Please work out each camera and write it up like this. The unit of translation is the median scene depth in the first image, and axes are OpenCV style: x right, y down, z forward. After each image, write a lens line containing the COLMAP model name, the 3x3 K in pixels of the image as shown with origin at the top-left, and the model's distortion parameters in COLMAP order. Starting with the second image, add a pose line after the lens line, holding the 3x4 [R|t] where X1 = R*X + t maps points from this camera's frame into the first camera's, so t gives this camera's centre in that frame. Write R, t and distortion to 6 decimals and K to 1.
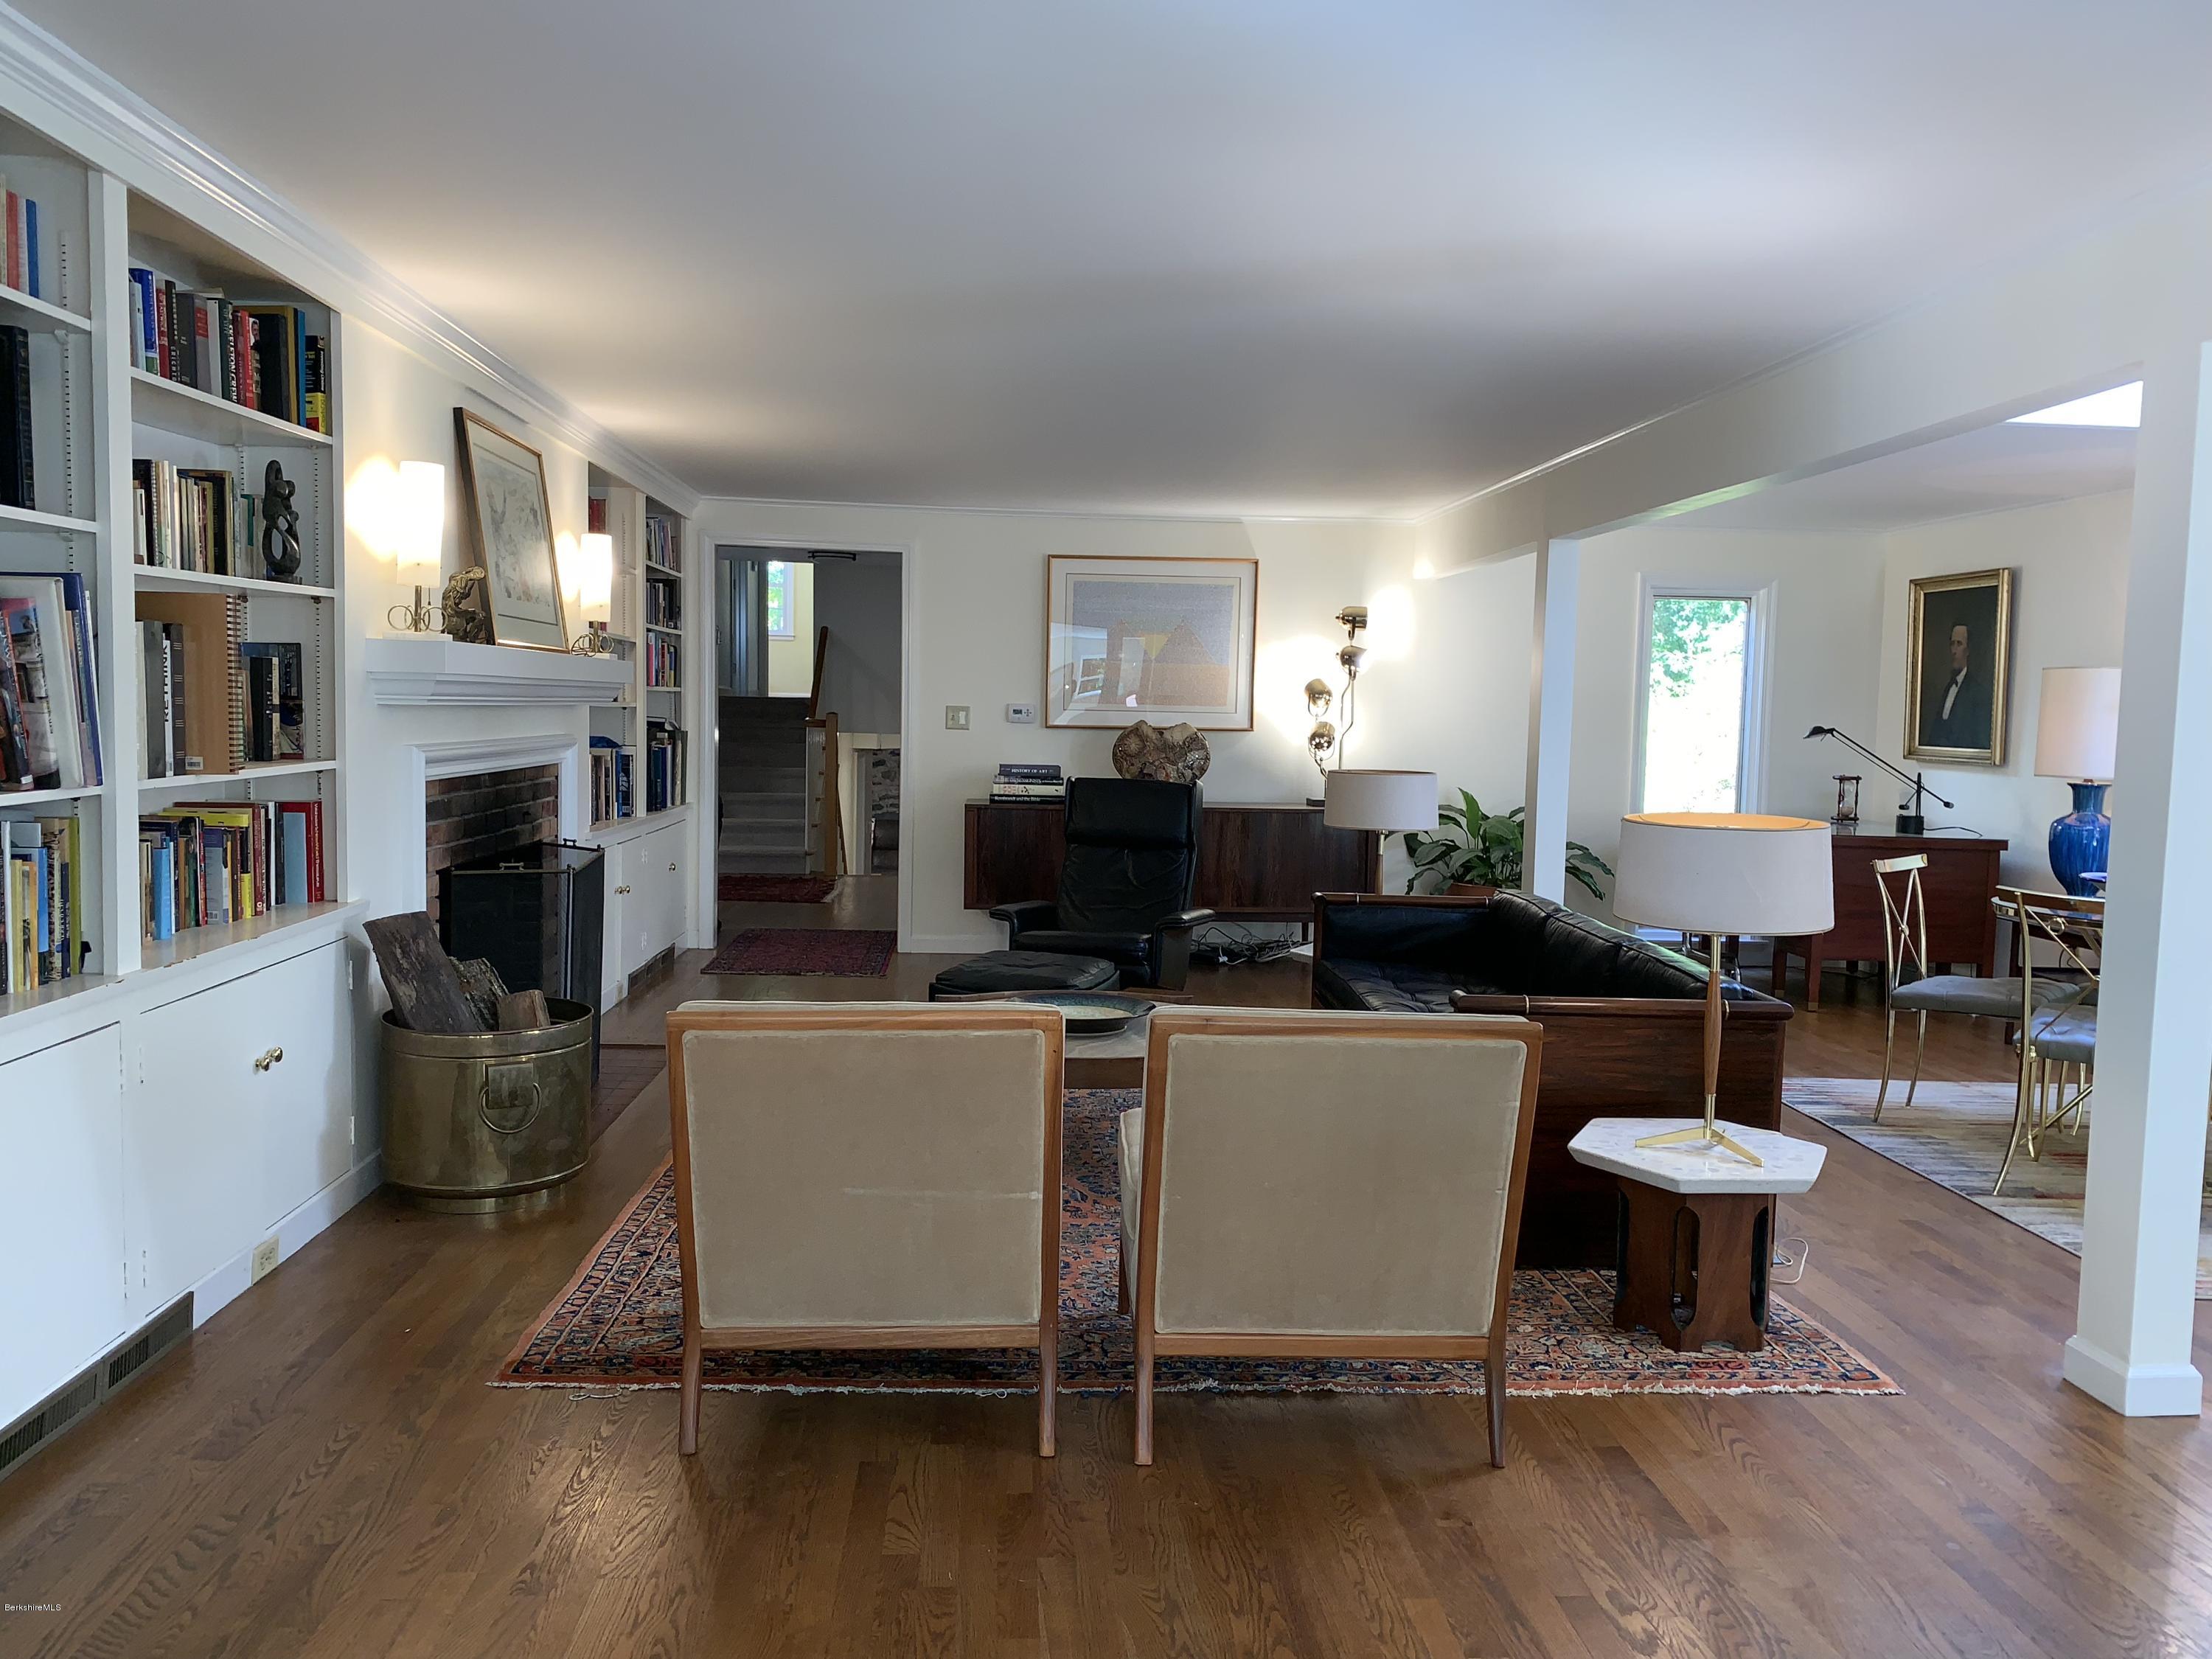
lens RADIAL K [[1666.9, 0, 1102.8], [0, 1666.9, 837.5], [0, 0, 1]] dist [0.052785, -0.062501]
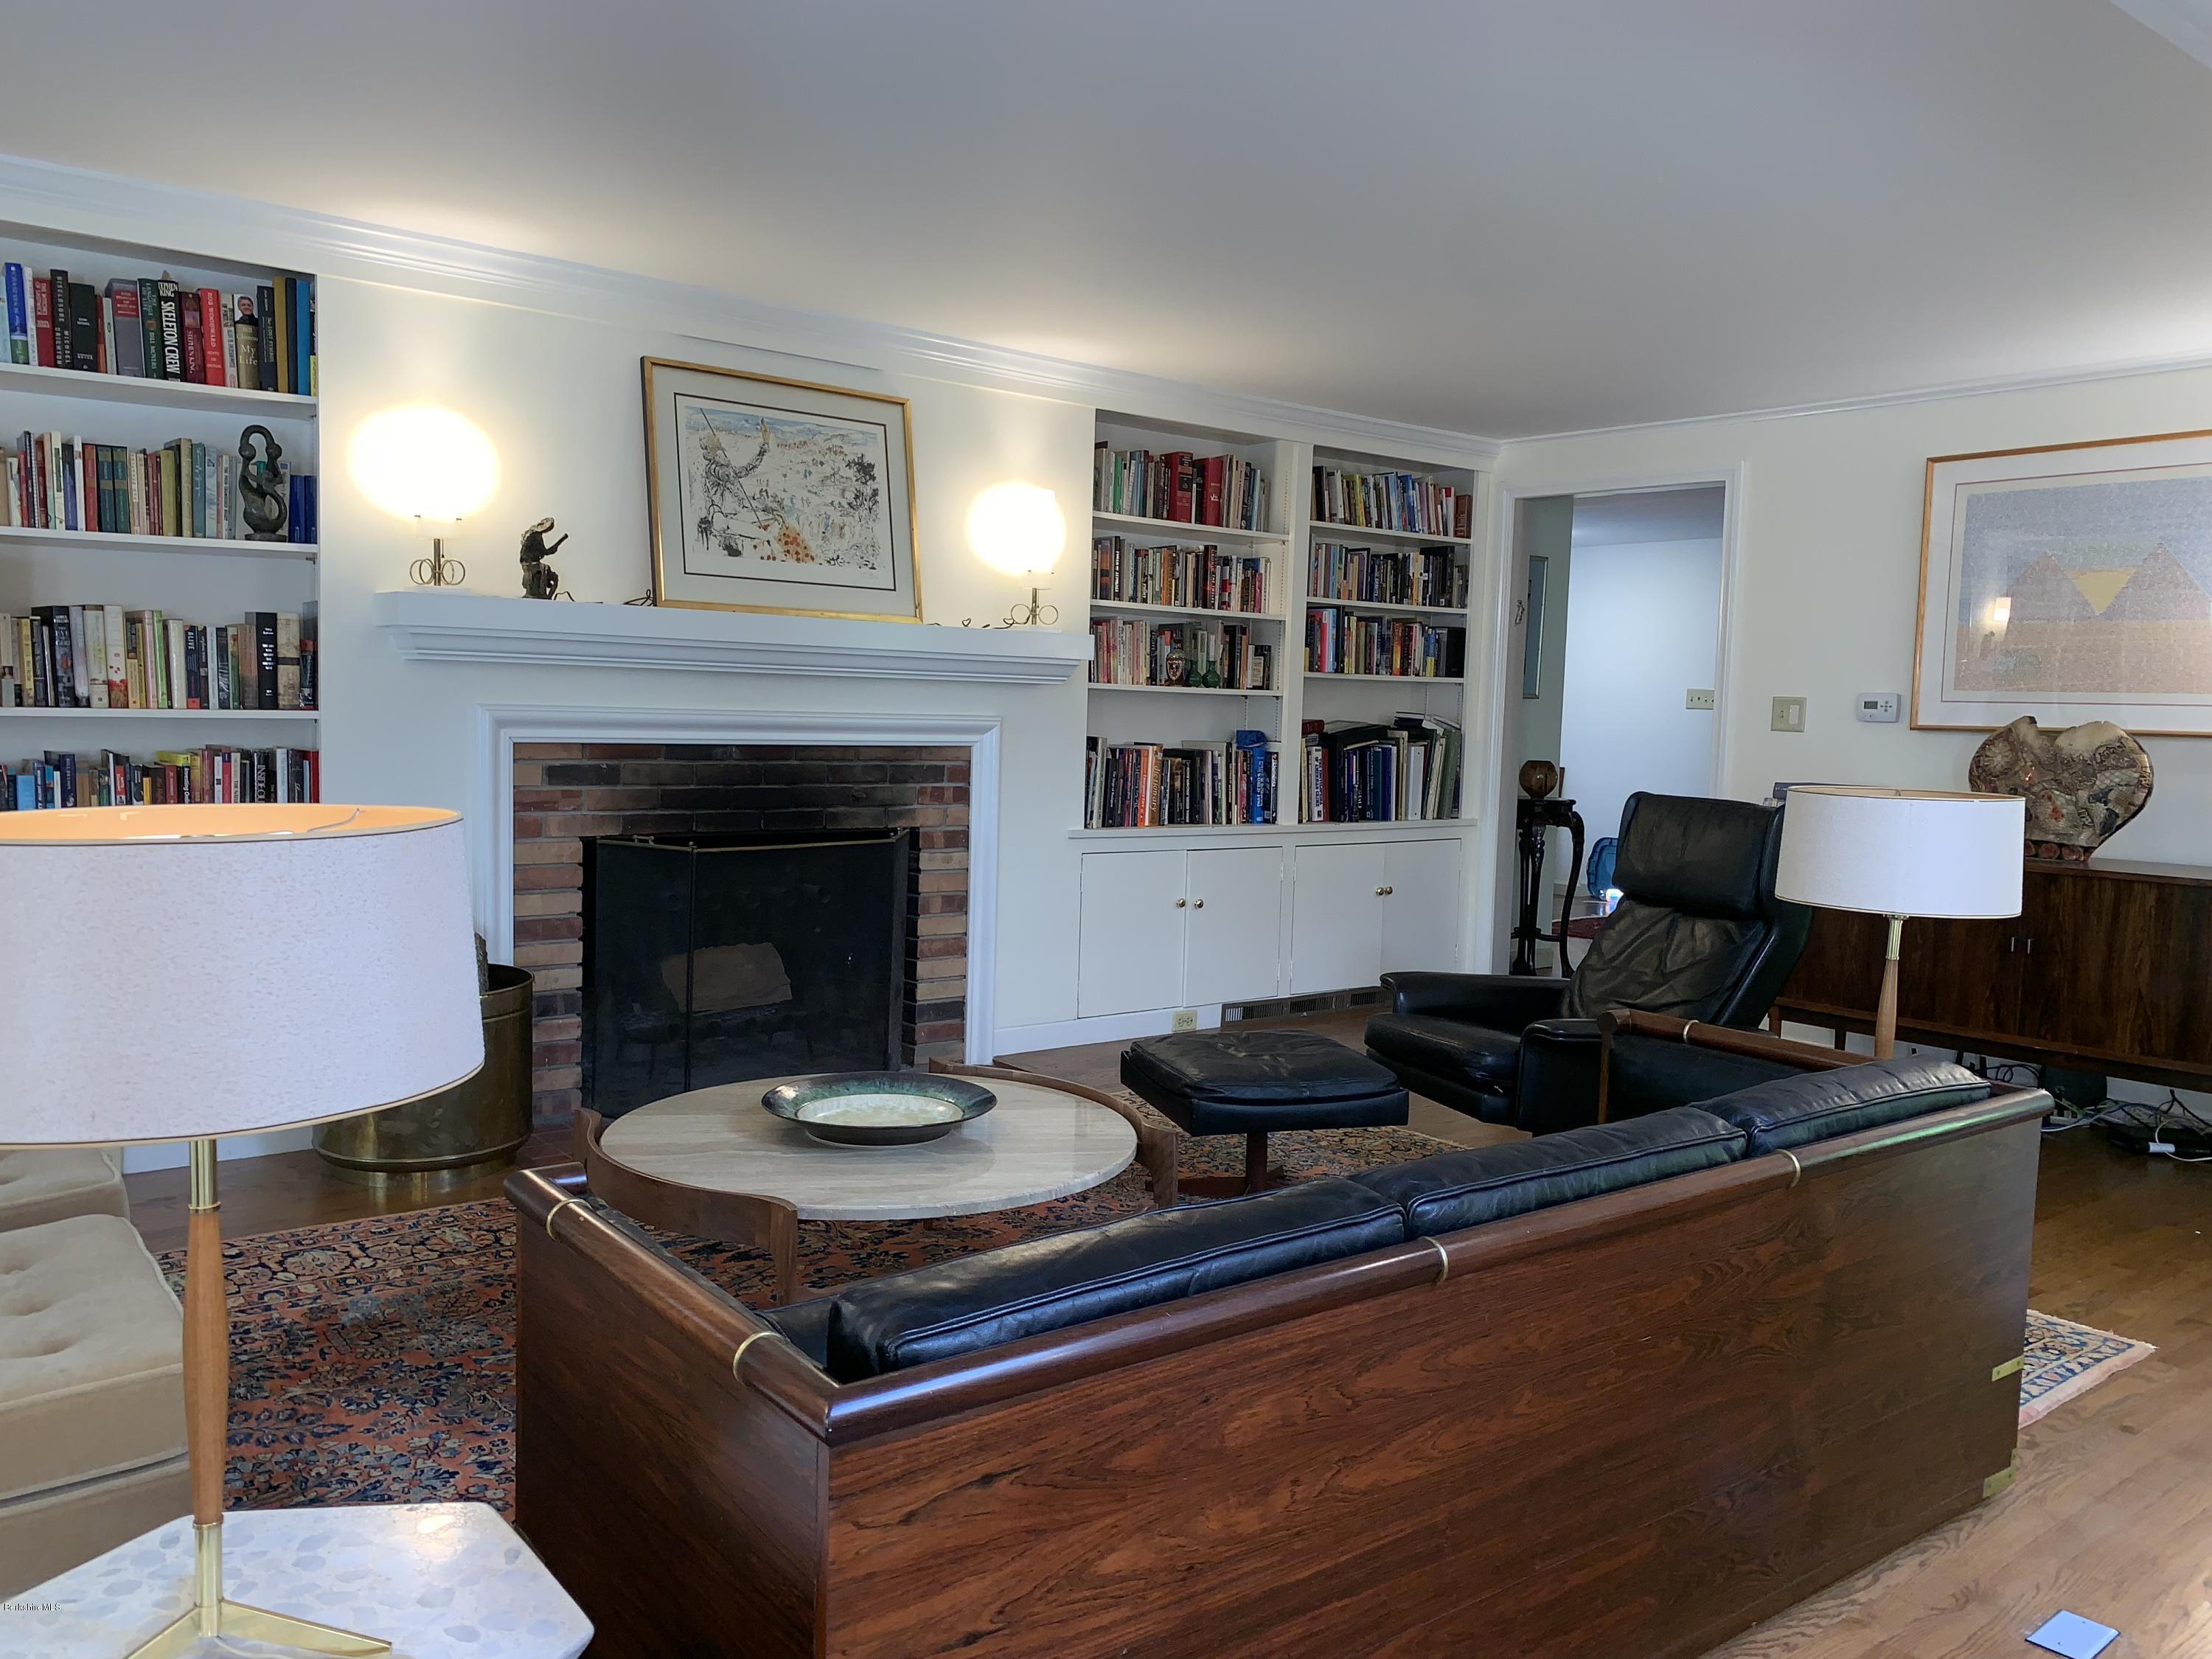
lens RADIAL K [[1669.8, 0, 1095.9], [0, 1669.8, 861.4], [0, 0, 1]] dist [0.047333, -0.088438]
pose [[0.580318, 0.070357, -0.811345, 0.334255], [-0.077640, 0.996503, 0.030881, -0.011990], [0.810681, 0.045073, 0.583751, 0.399457]]
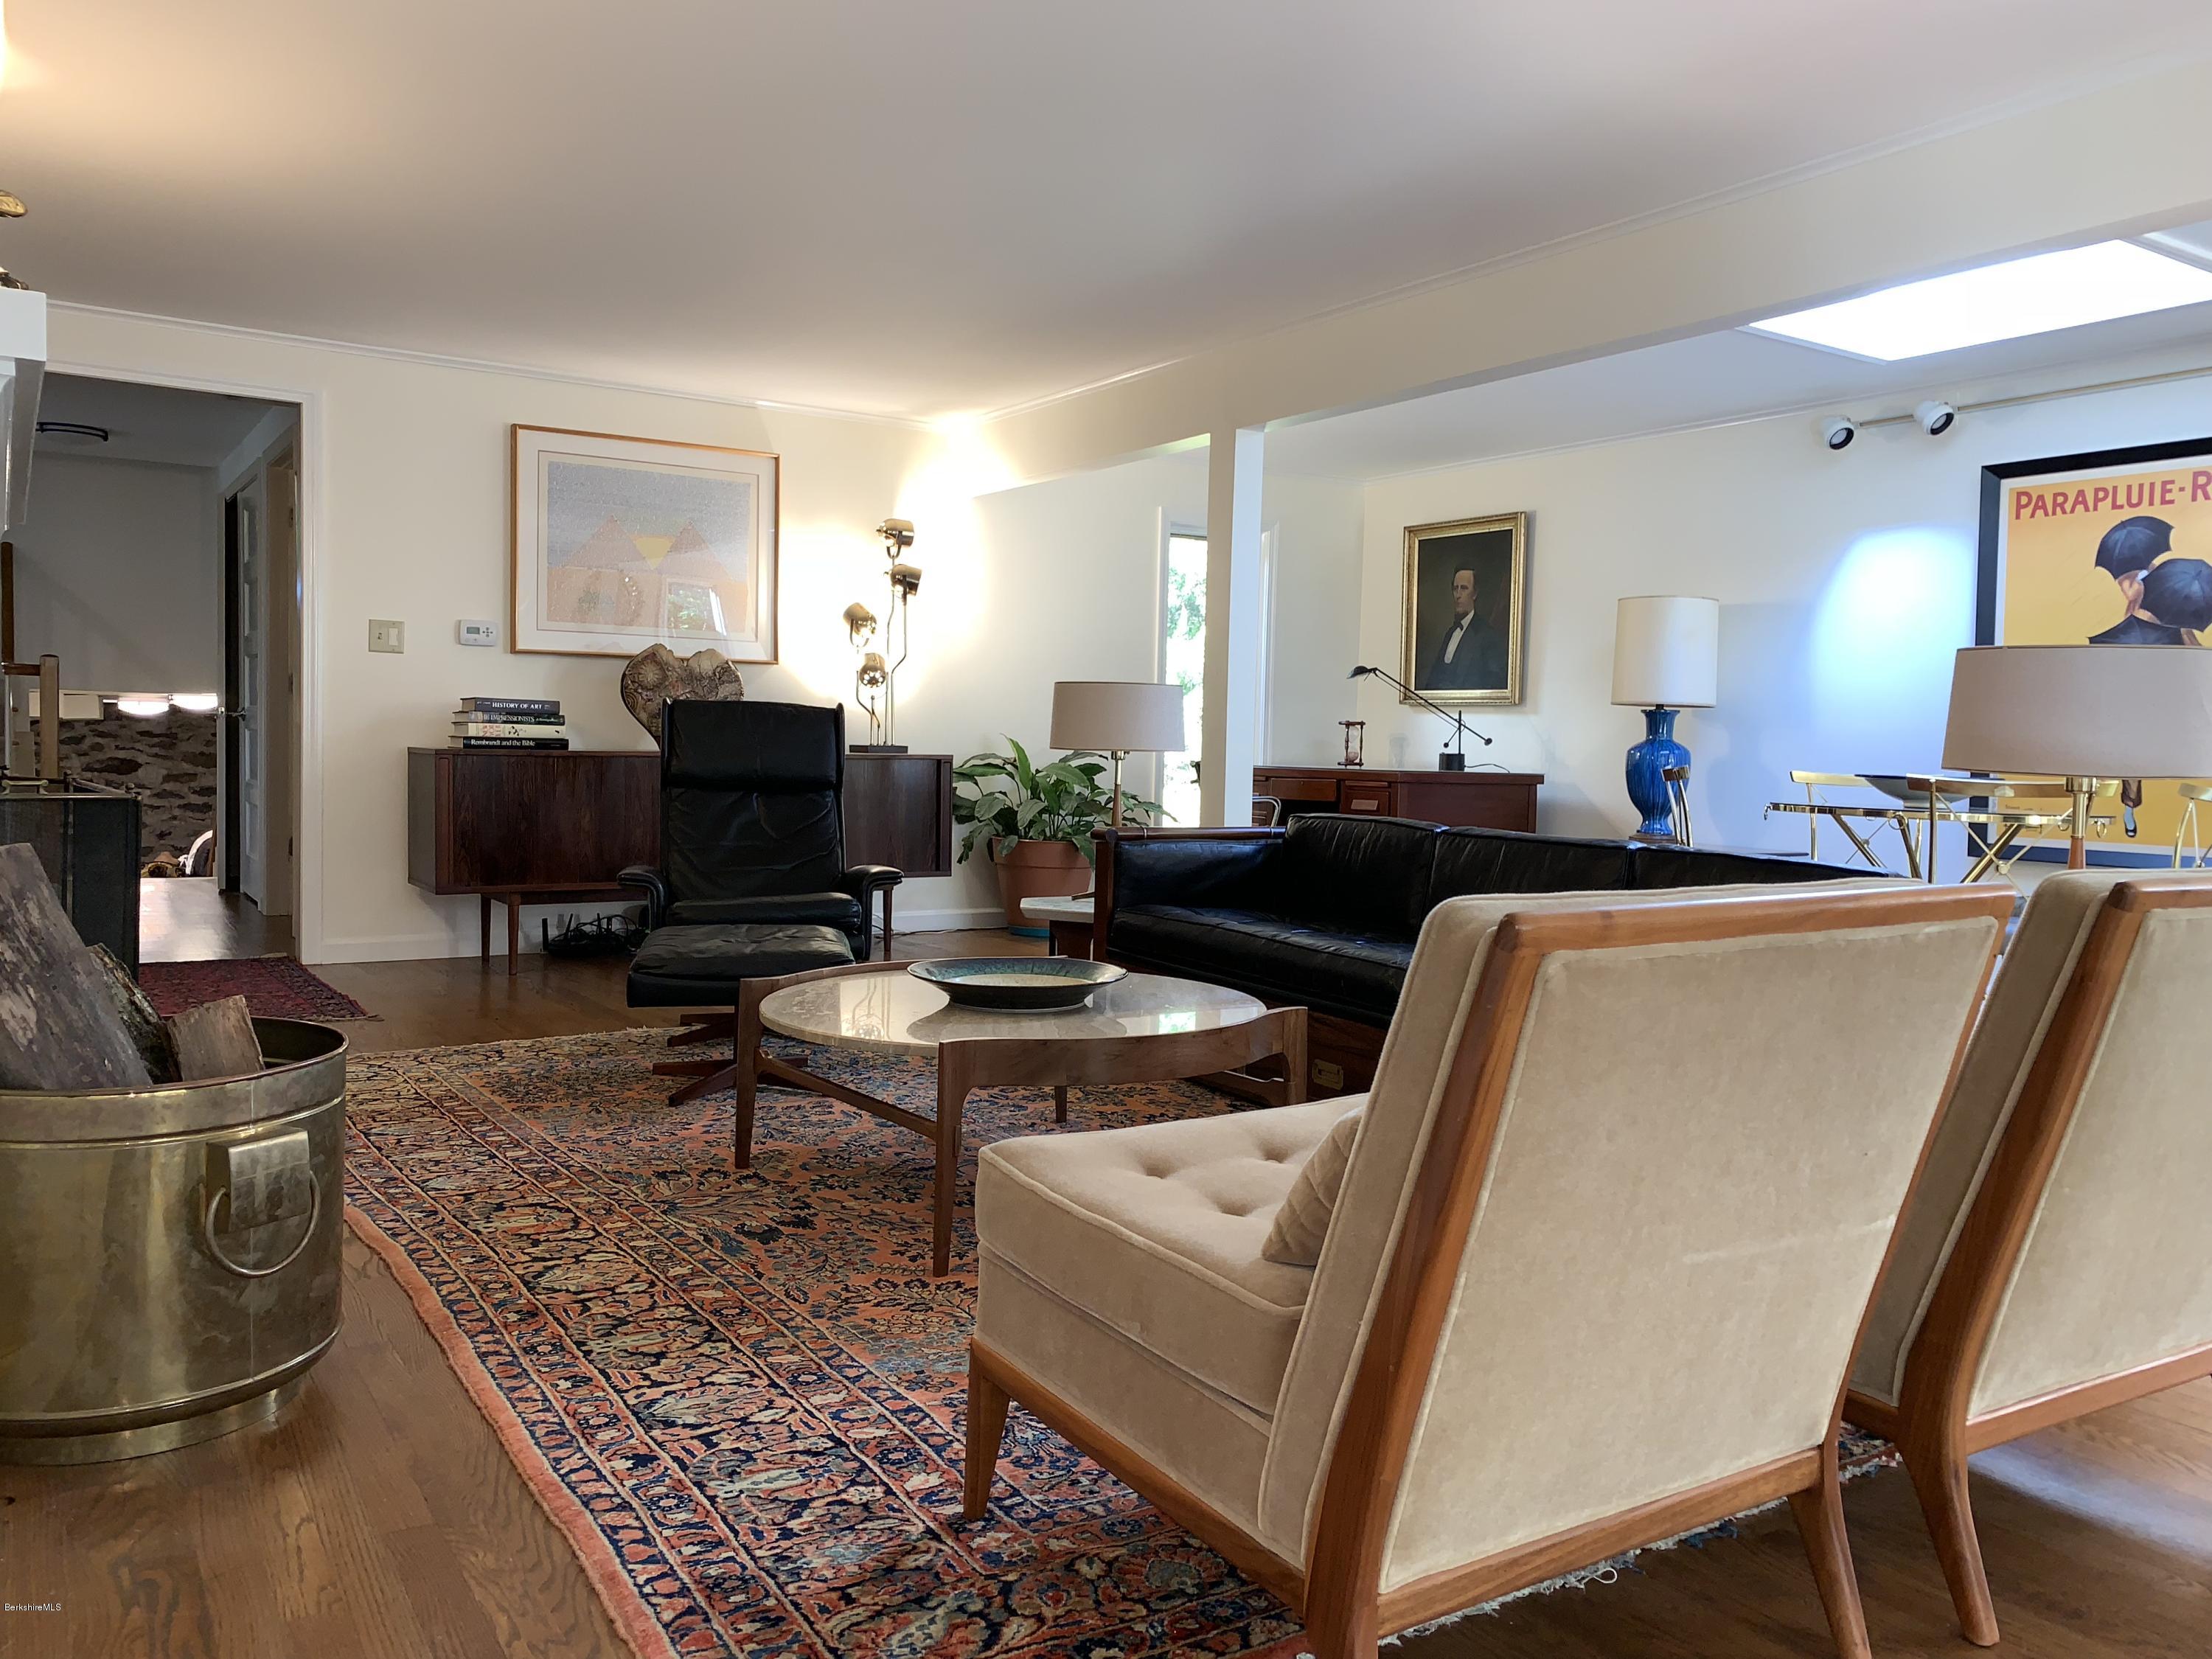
lens RADIAL K [[1666.9, 0, 1102.8], [0, 1666.9, 837.5], [0, 0, 1]] dist [0.052785, -0.062501]
pose [[0.869732, -0.031365, 0.492527, -0.192632], [0.034274, 0.999408, 0.003120, 0.026489], [-0.492333, 0.014167, 0.870292, 0.222215]]
